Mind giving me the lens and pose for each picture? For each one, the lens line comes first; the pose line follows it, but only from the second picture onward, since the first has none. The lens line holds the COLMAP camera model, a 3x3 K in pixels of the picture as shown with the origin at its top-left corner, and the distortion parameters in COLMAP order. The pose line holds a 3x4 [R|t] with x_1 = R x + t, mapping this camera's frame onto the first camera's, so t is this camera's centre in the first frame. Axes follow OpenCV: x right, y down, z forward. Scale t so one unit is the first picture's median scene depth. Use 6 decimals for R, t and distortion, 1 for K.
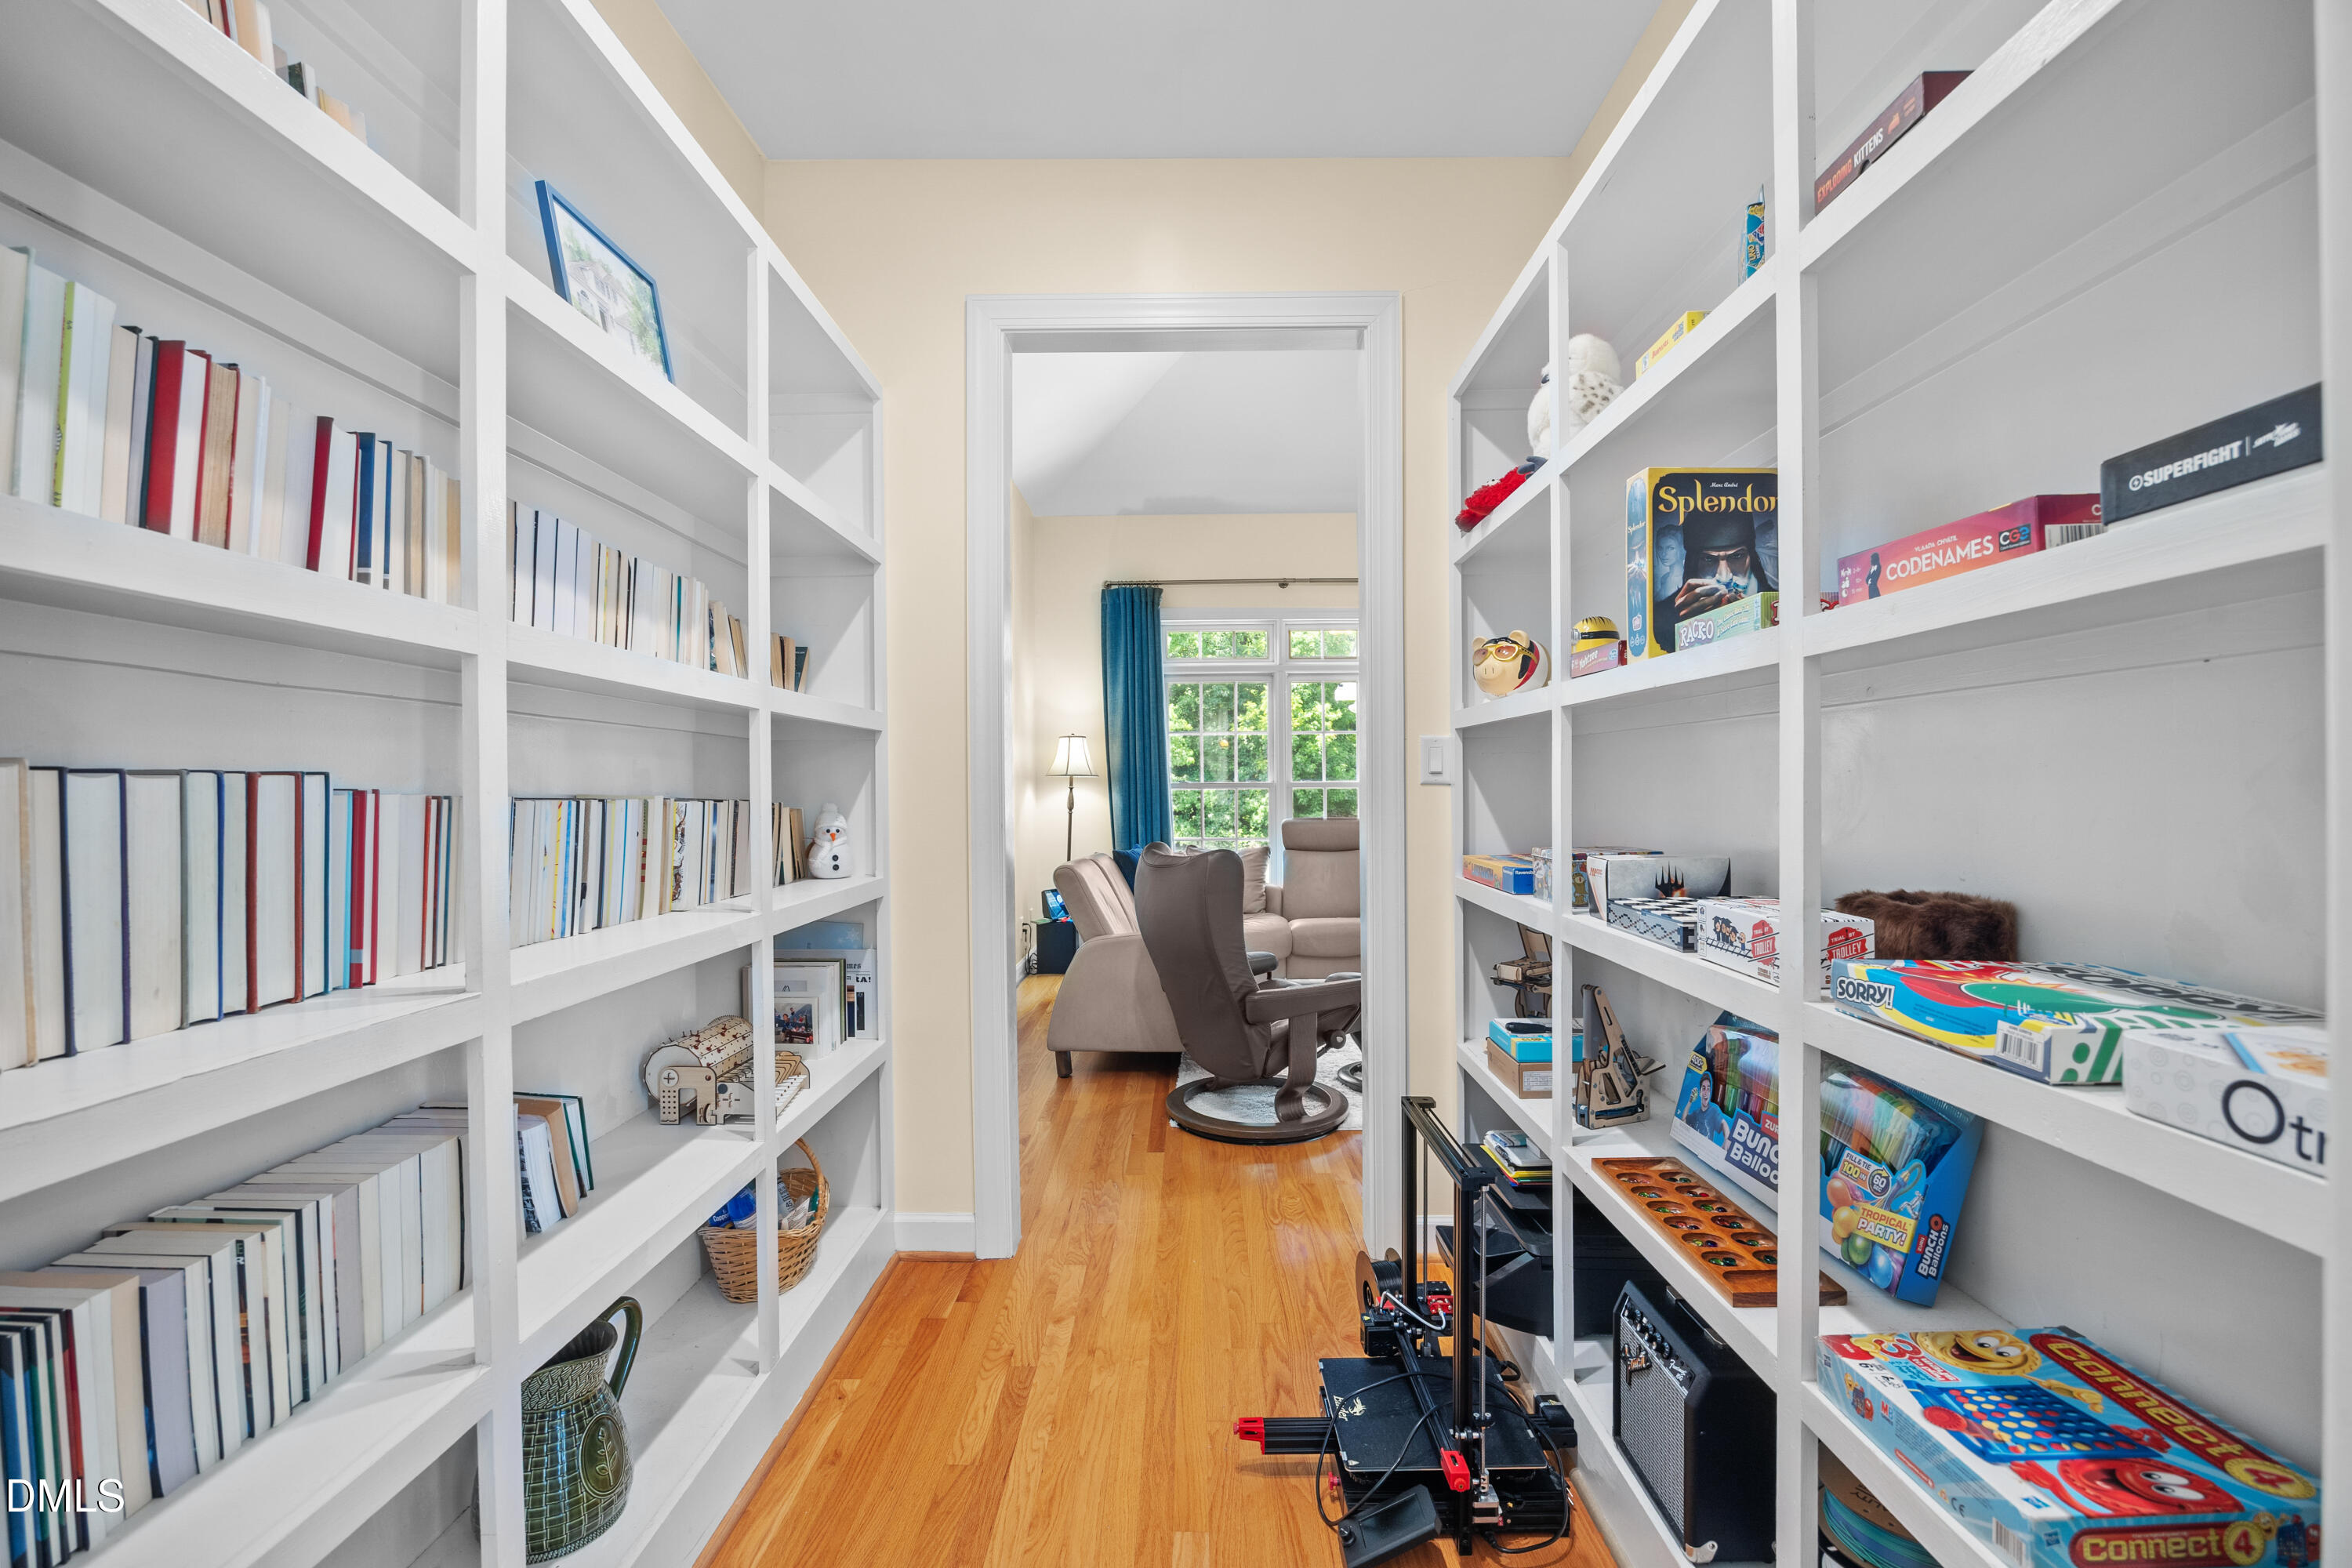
lens RADIAL K [[1010.6, 0, 1172.8], [0, 1010.6, 791.9], [0, 0, 1]] dist [-0.013445, 0.000281]
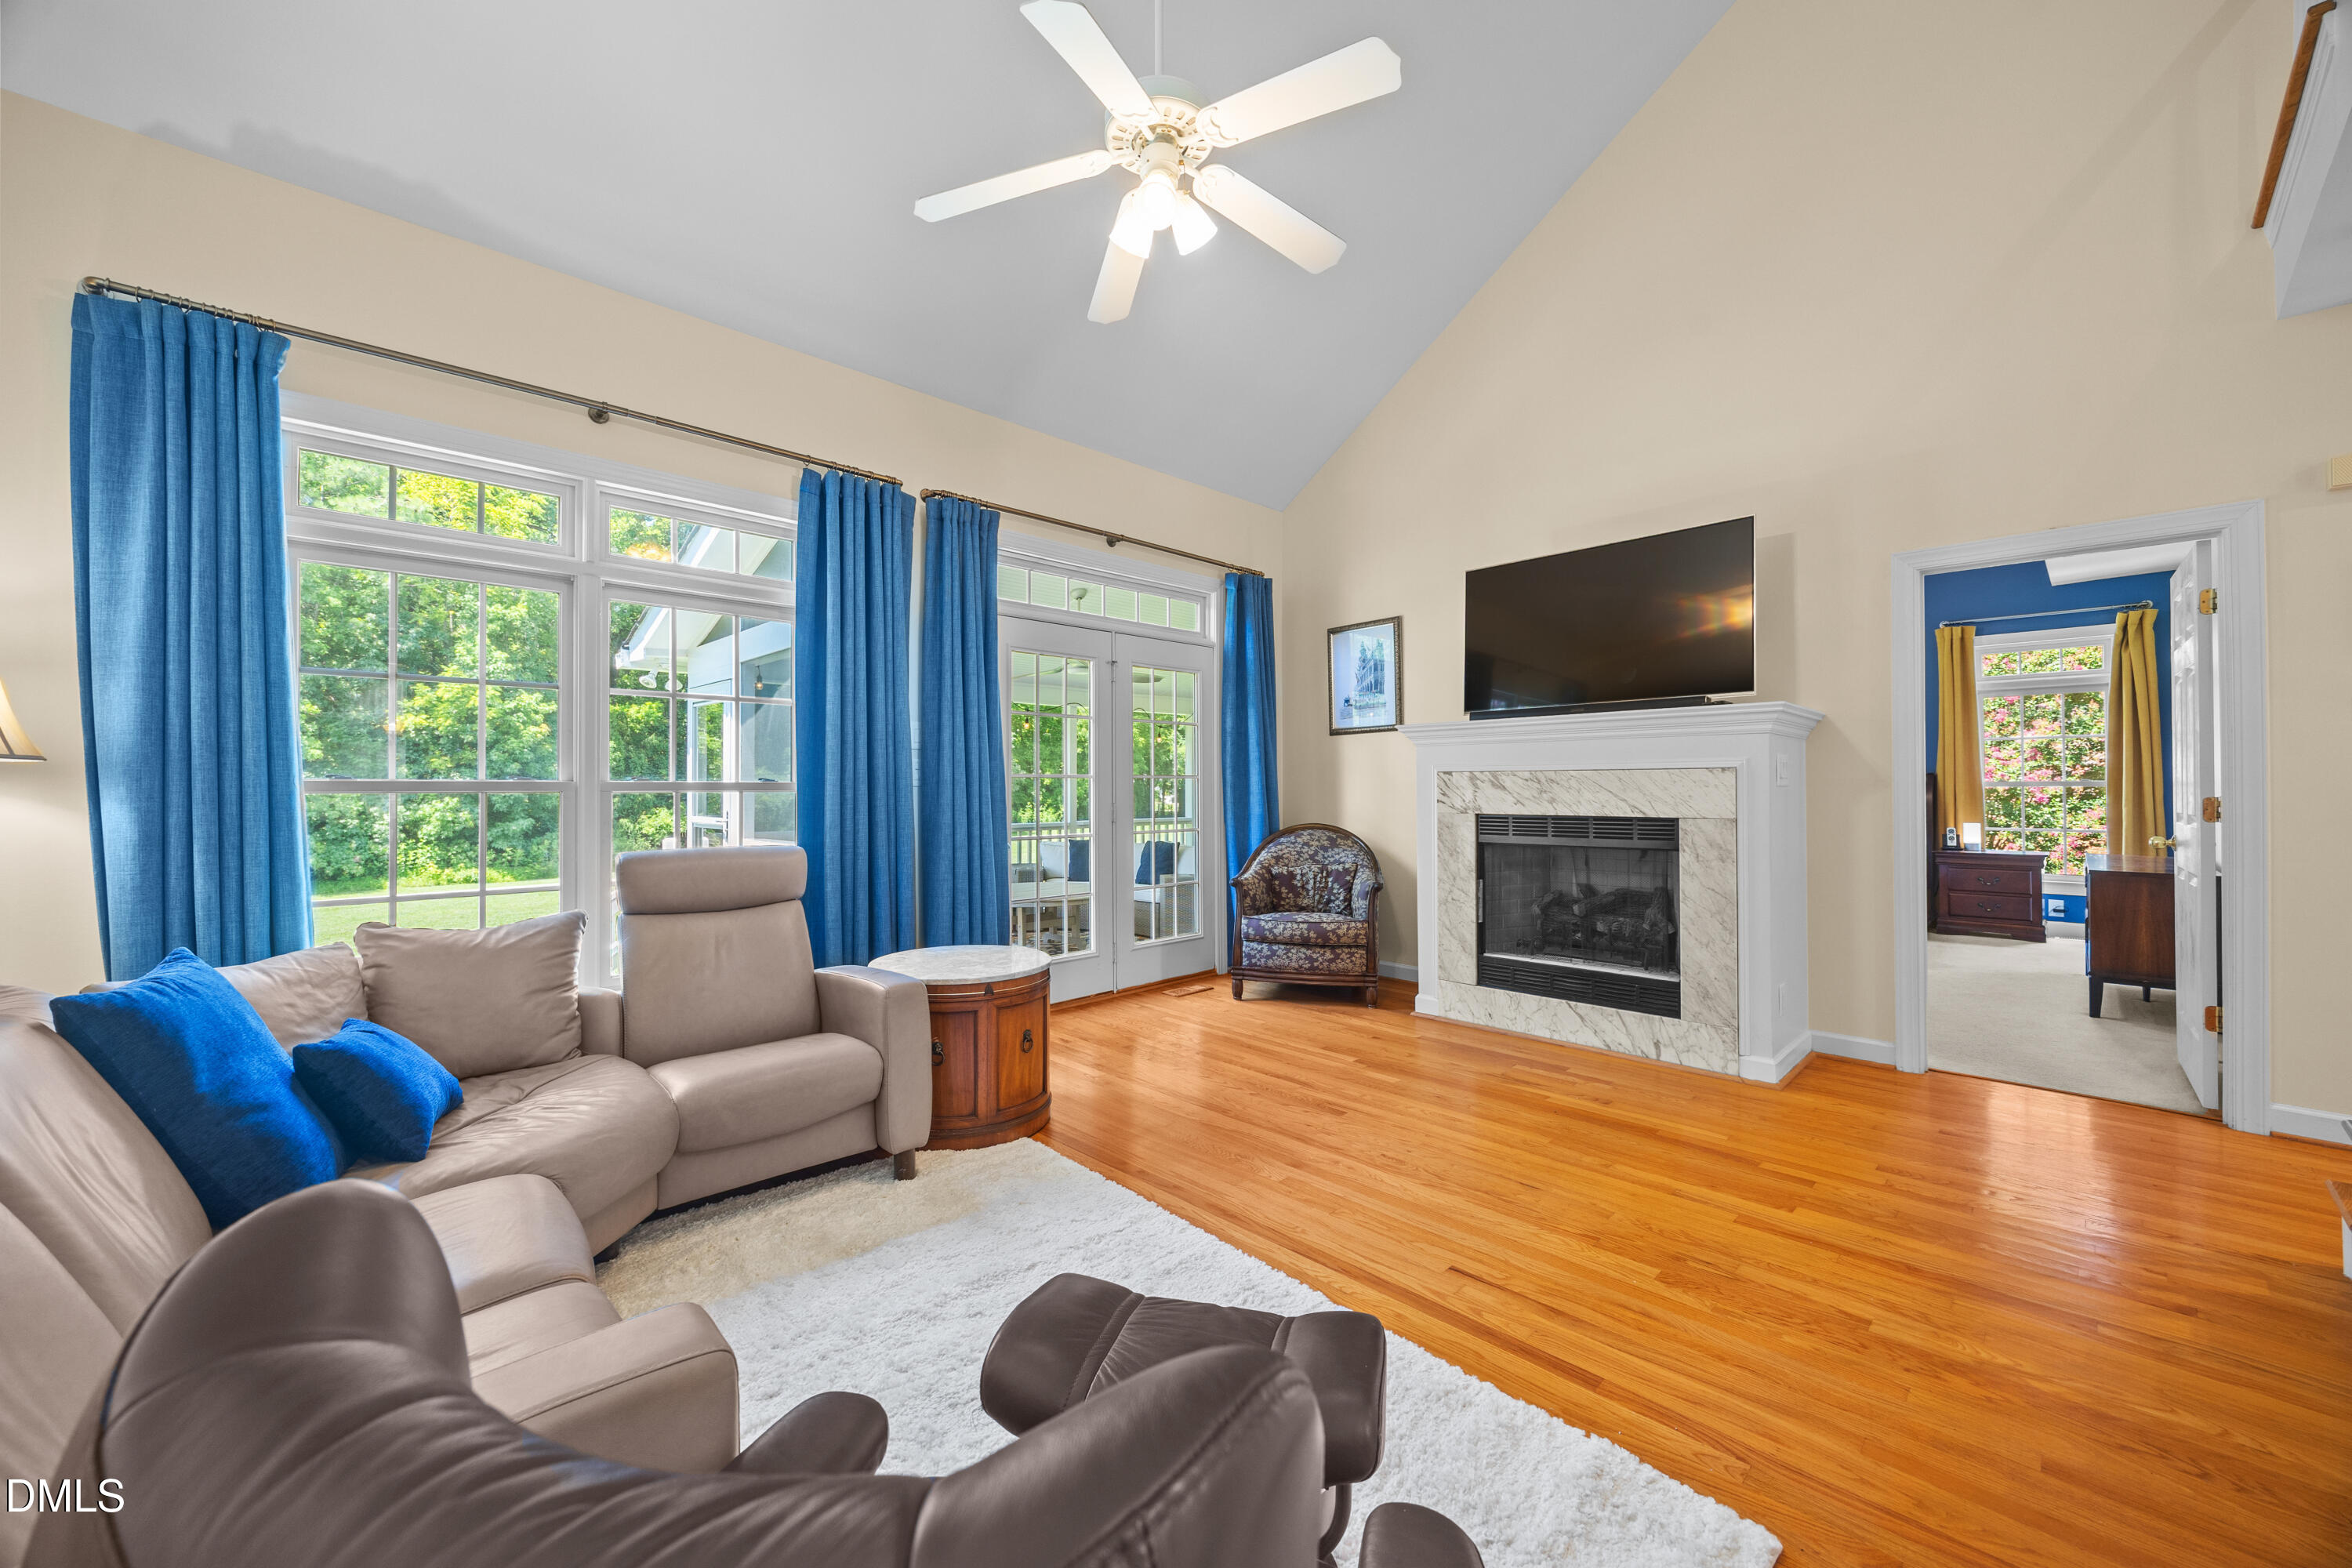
lens RADIAL K [[894.8, 0, 1176.6], [0, 894.8, 775.9], [0, 0, 1]] dist [-0.008099, 0.000260]
pose [[0.705144, 0.013325, 0.708939, -0.008190], [0.001885, 0.999785, -0.020666, -0.001417], [-0.709062, 0.015909, 0.704967, 0.448821]]
